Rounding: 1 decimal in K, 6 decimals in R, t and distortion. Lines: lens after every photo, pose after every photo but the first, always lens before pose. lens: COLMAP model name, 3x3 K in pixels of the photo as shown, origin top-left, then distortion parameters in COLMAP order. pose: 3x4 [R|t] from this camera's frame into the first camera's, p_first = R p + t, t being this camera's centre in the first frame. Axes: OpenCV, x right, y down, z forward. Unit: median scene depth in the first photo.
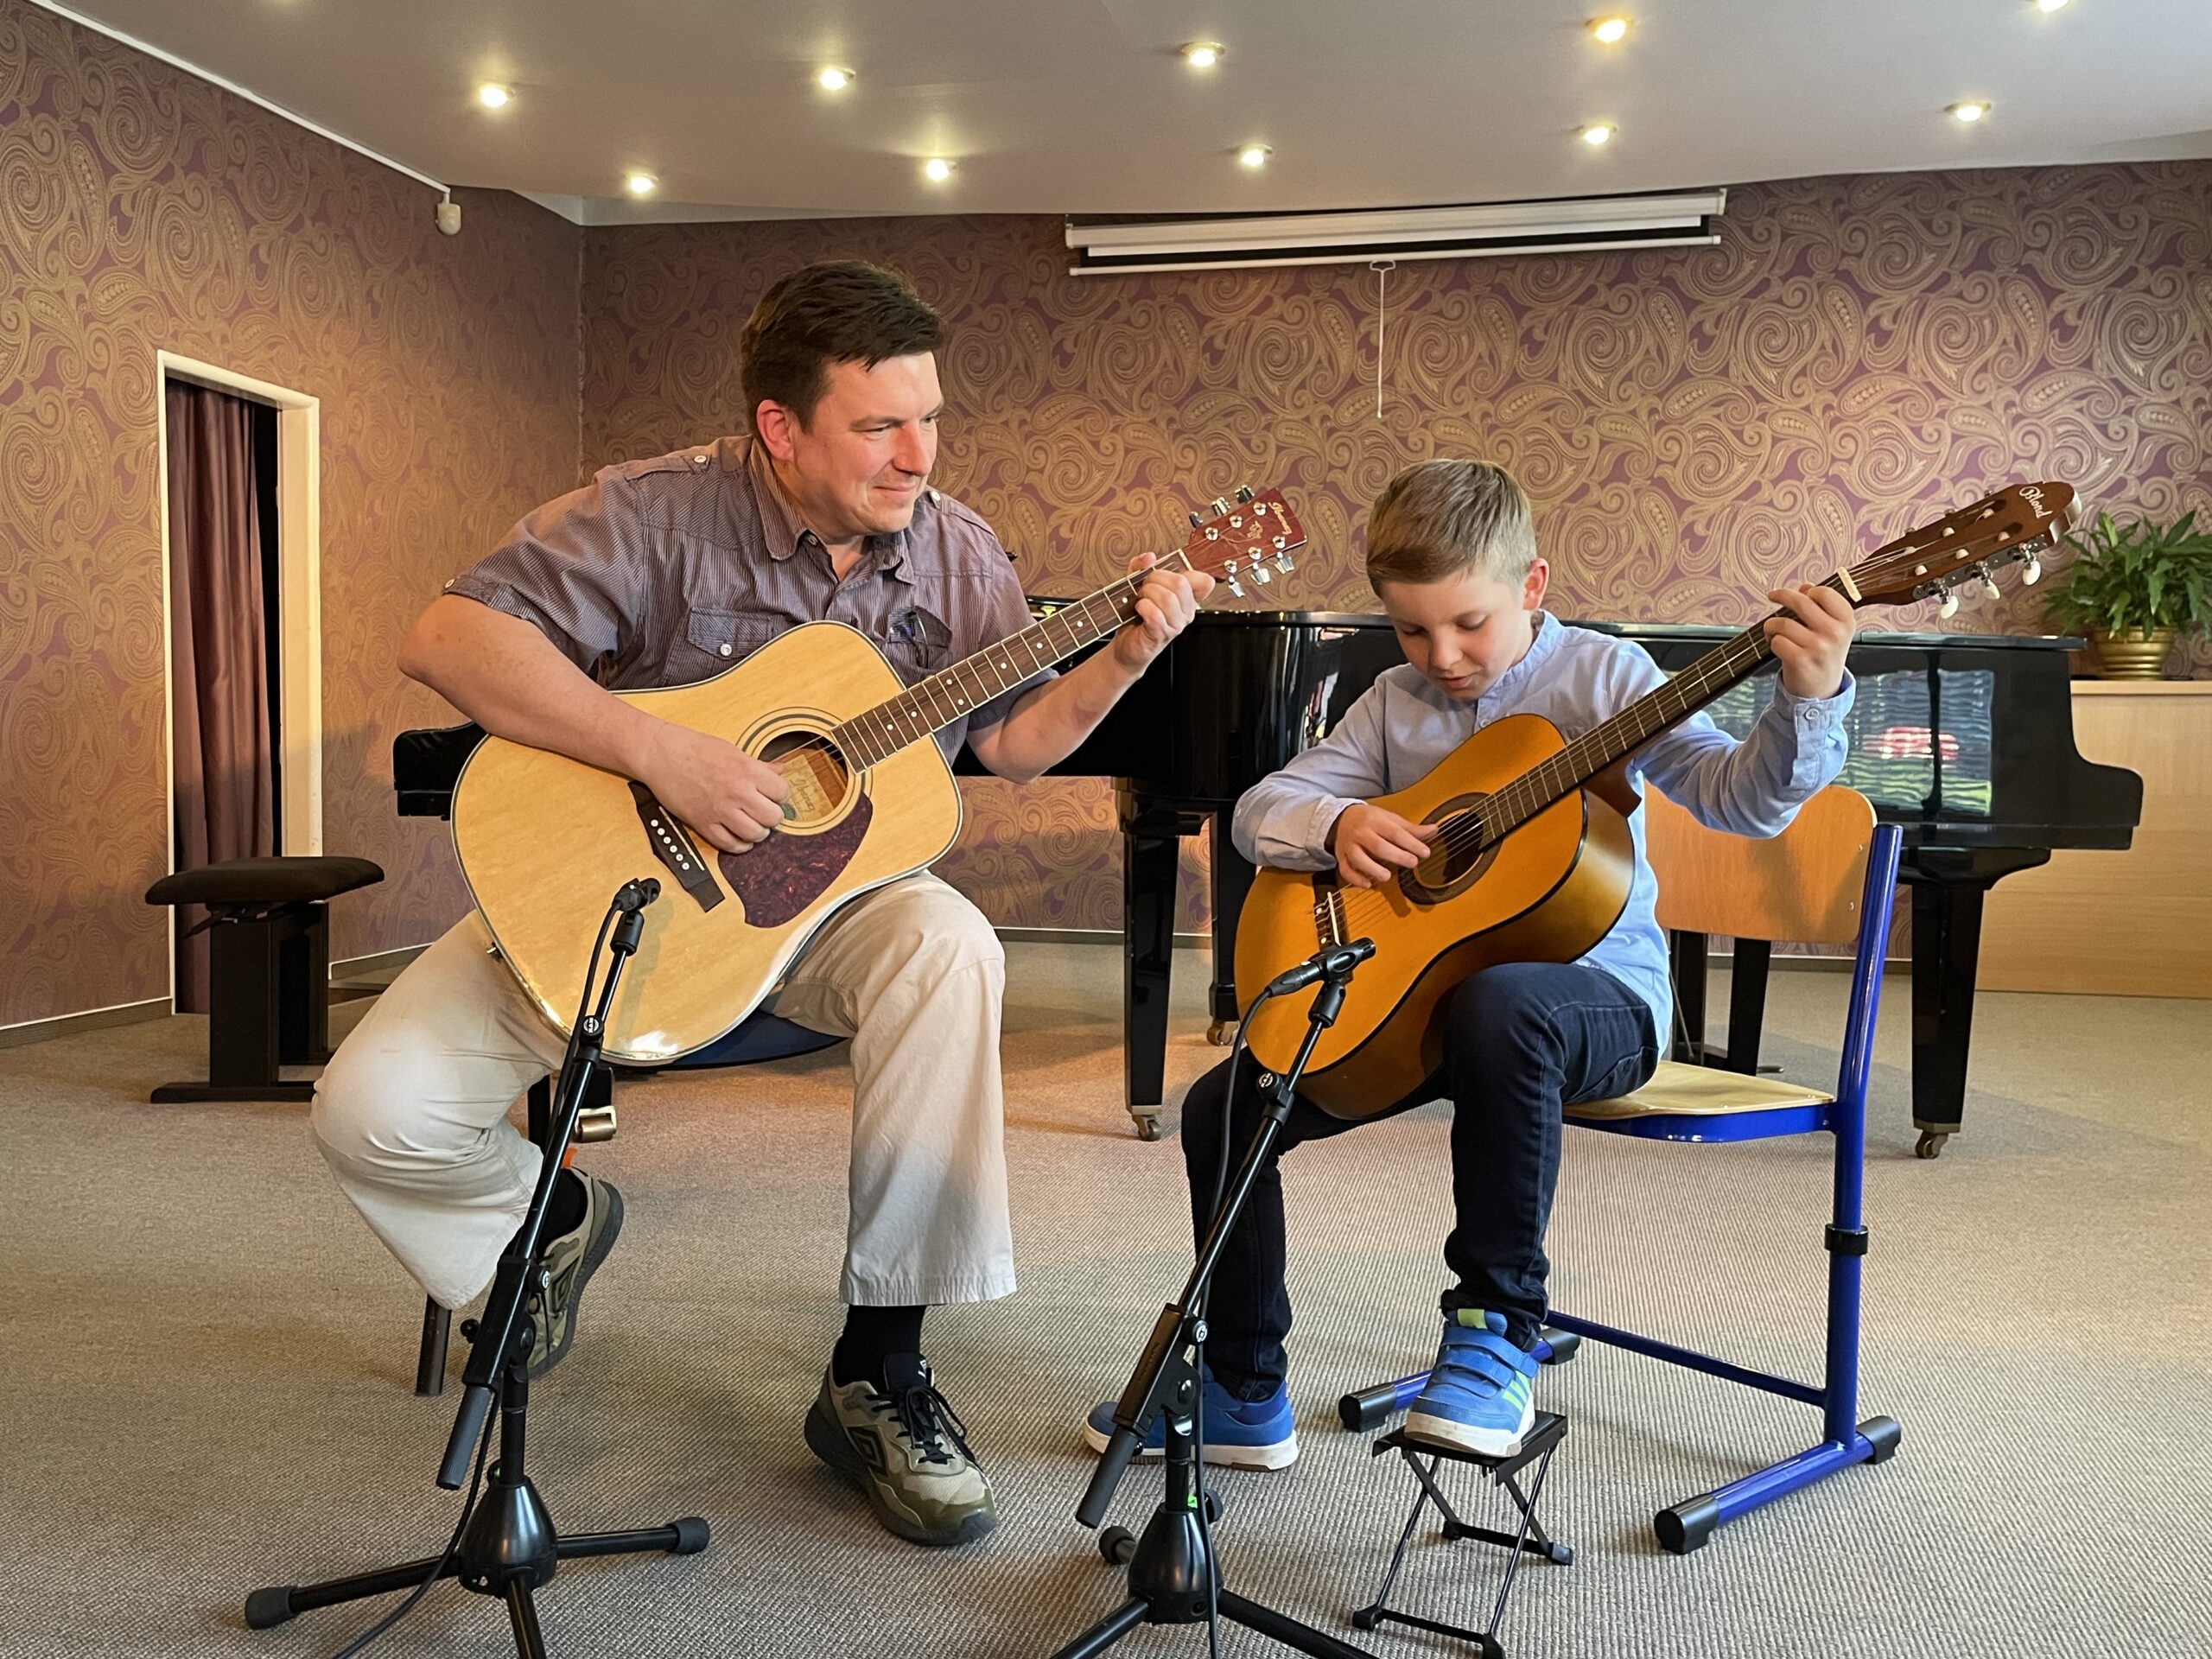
lens RADIAL K [[1926.8, 0, 1133.4], [0, 1926.8, 814.7], [0, 0, 1]] dist [0.095115, -0.103986]
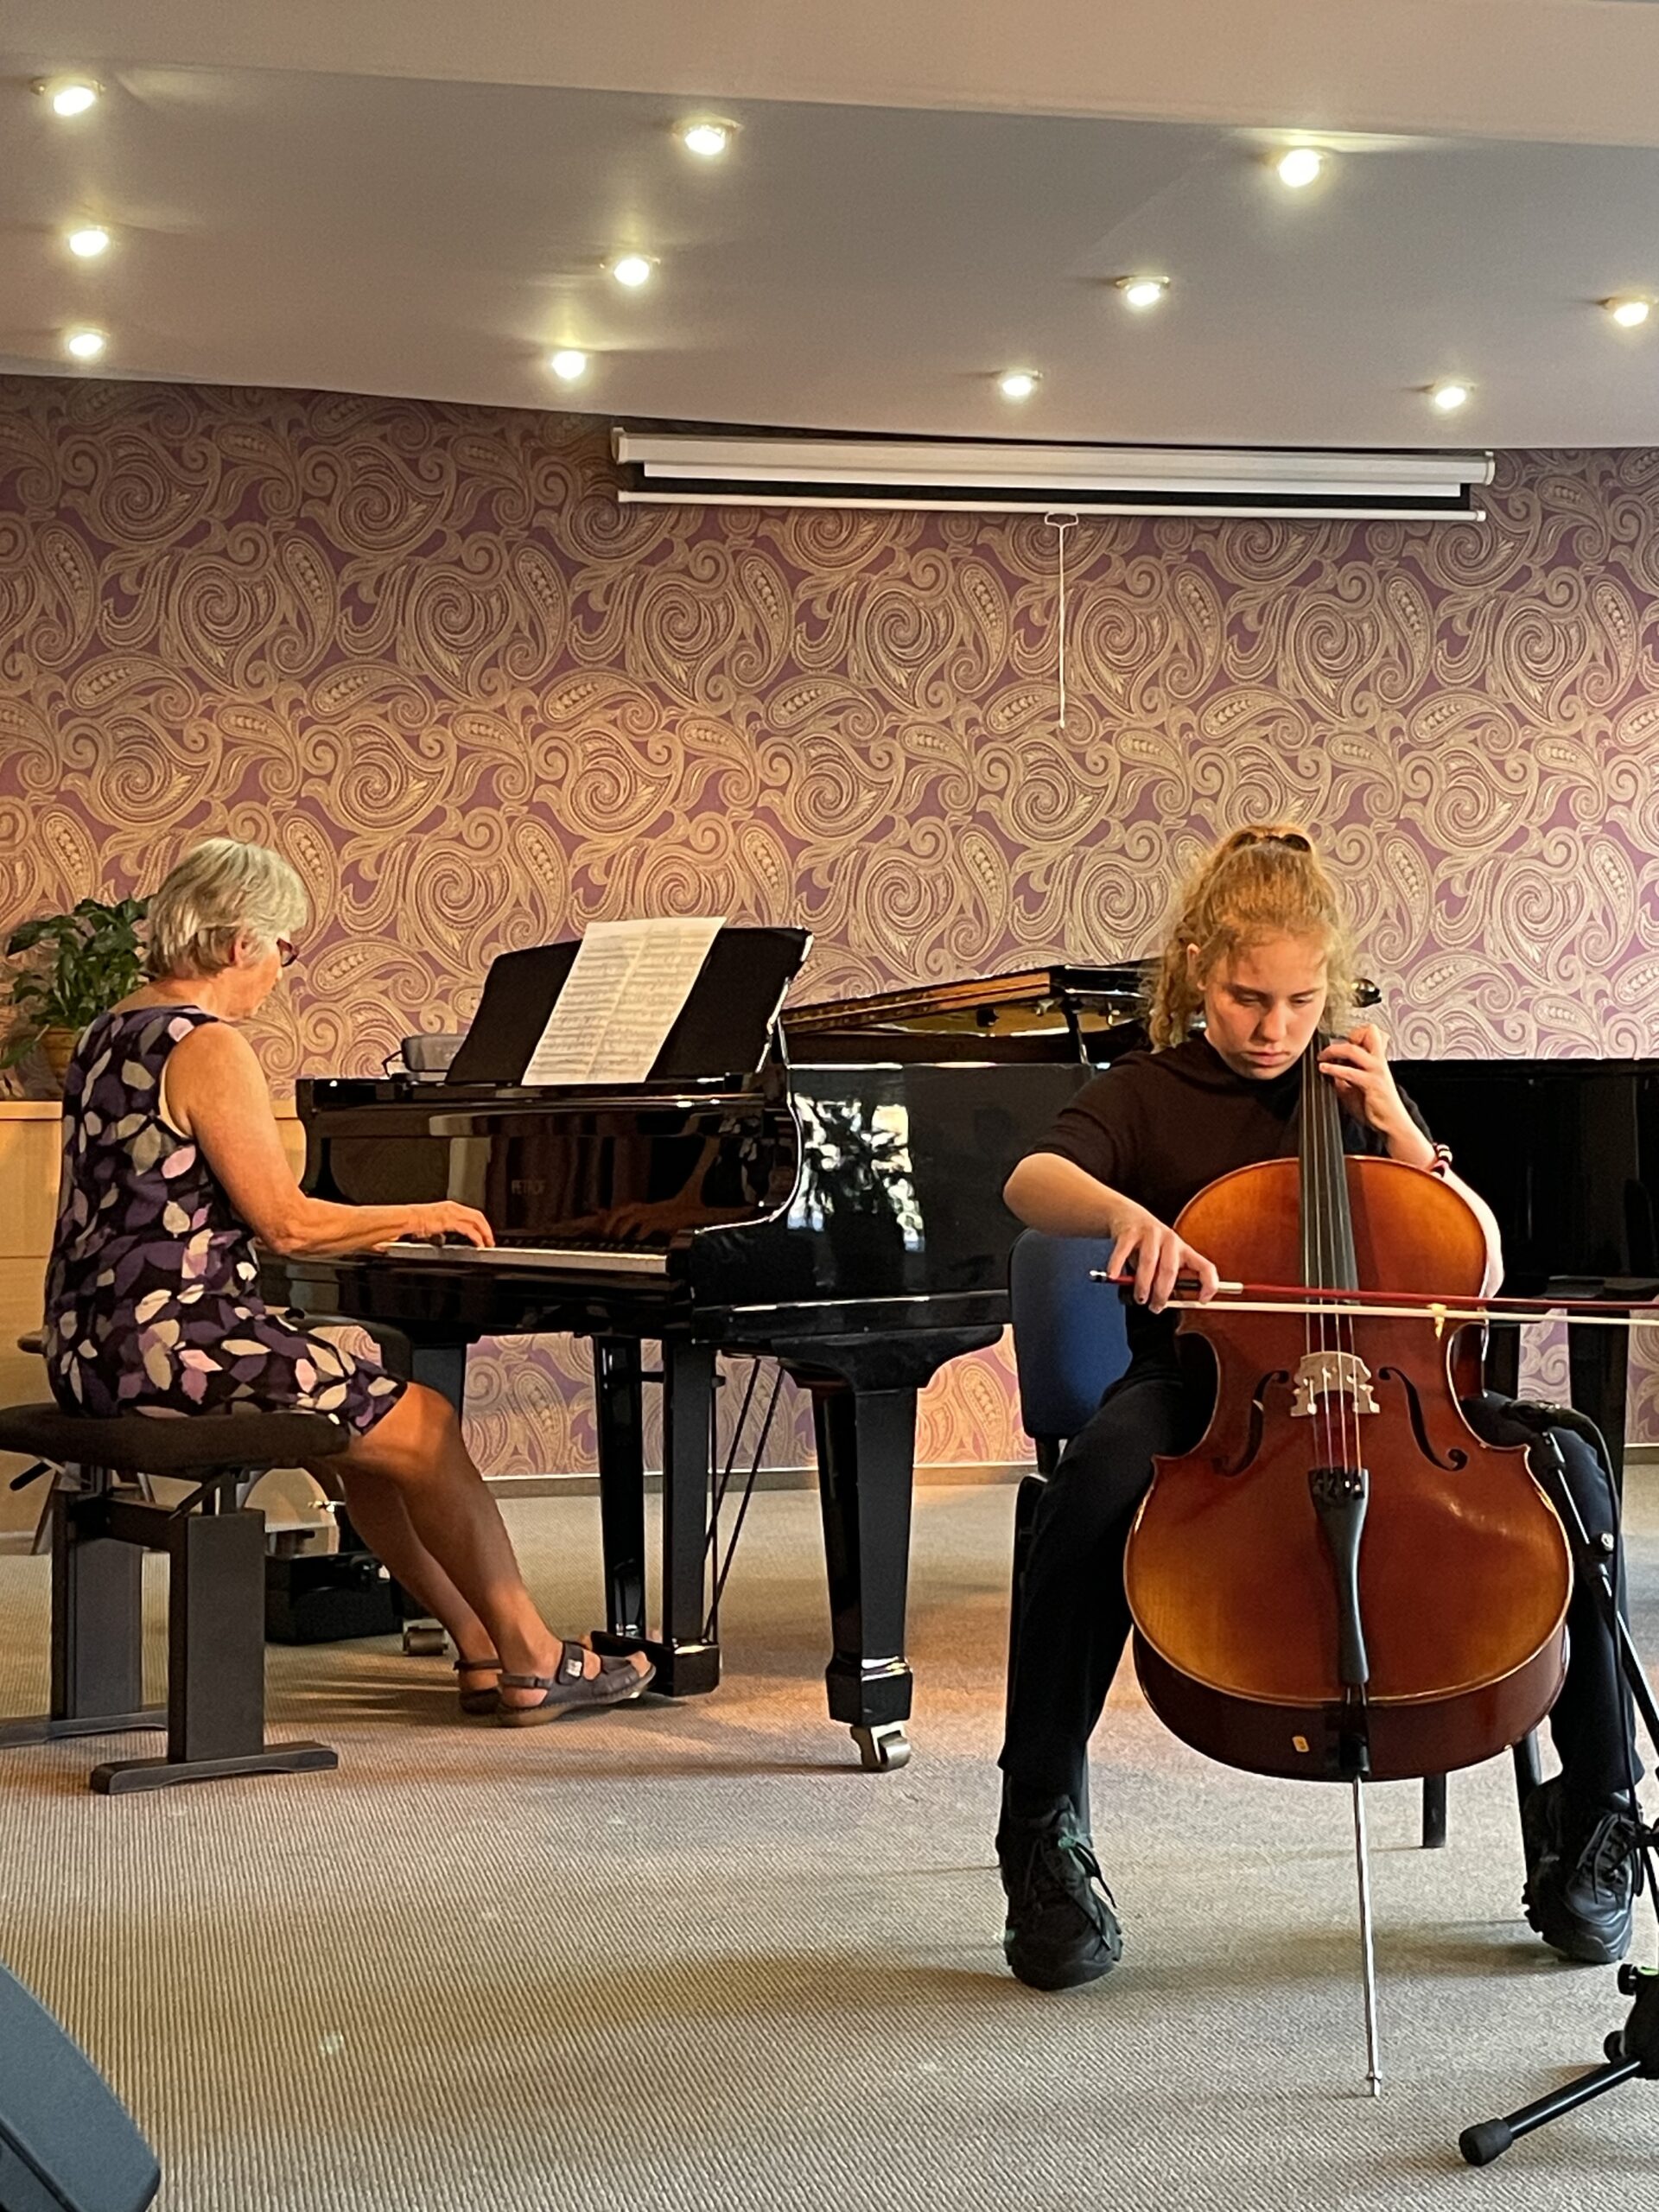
lens RADIAL K [[2816.9, 0, 823.0], [0, 2816.9, 1122.0], [0, 0, 1]] dist [0.089624, 0.000000]
pose [[0.925984, -0.016890, 0.377186, -0.349543], [0.038157, 0.998070, -0.048984, -0.010862], [-0.375631, 0.059751, 0.924841, 0.076315]]
